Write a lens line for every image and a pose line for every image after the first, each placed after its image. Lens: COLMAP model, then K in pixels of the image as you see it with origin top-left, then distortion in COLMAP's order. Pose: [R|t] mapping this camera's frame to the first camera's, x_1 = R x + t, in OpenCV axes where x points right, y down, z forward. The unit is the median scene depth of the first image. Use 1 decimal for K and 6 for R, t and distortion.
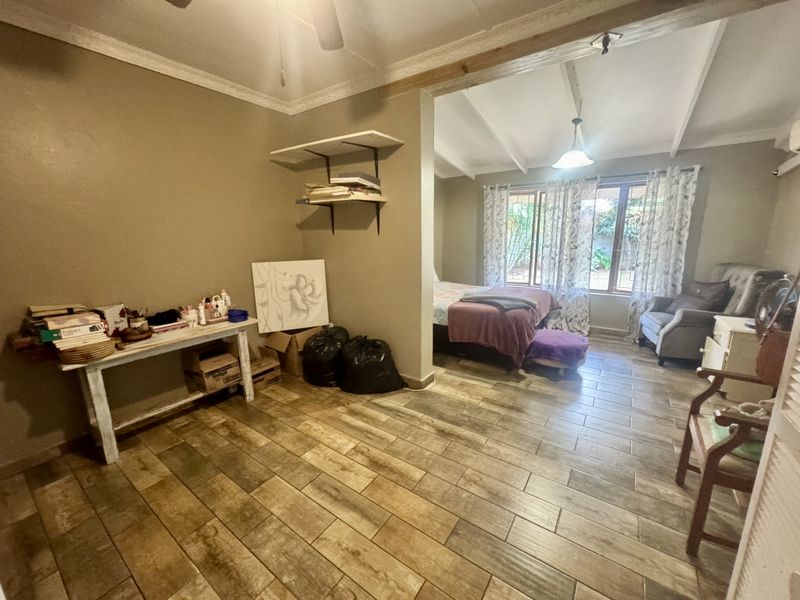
lens RADIAL K [[320.9, 0, 400.0], [0, 320.9, 300.0], [0, 0, 1]] dist [-0.001578, -0.000093]
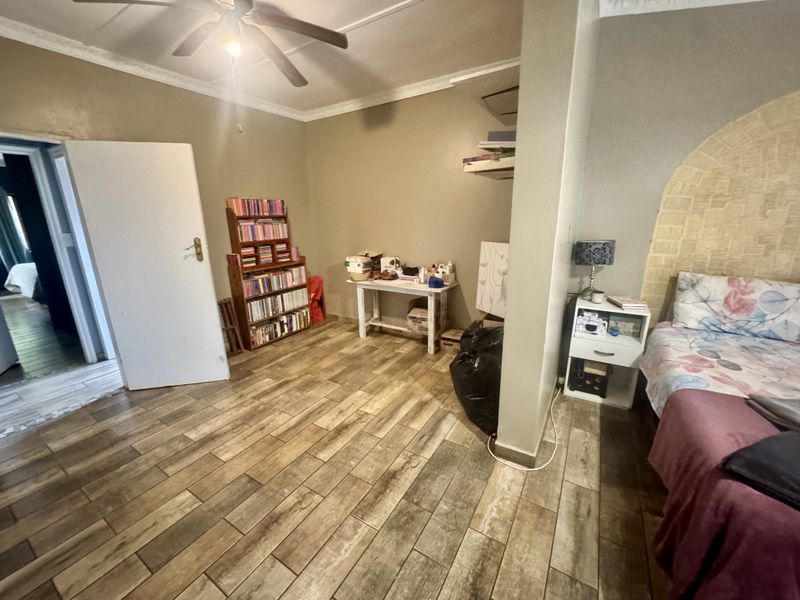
lens RADIAL K [[320.9, 0, 400.0], [0, 320.9, 300.0], [0, 0, 1]] dist [-0.001578, -0.000093]
pose [[0.058432, 0.265310, -0.962391, 0.771187], [-0.185822, 0.950080, 0.250634, -0.194044], [0.980844, 0.164189, 0.104816, 0.874055]]
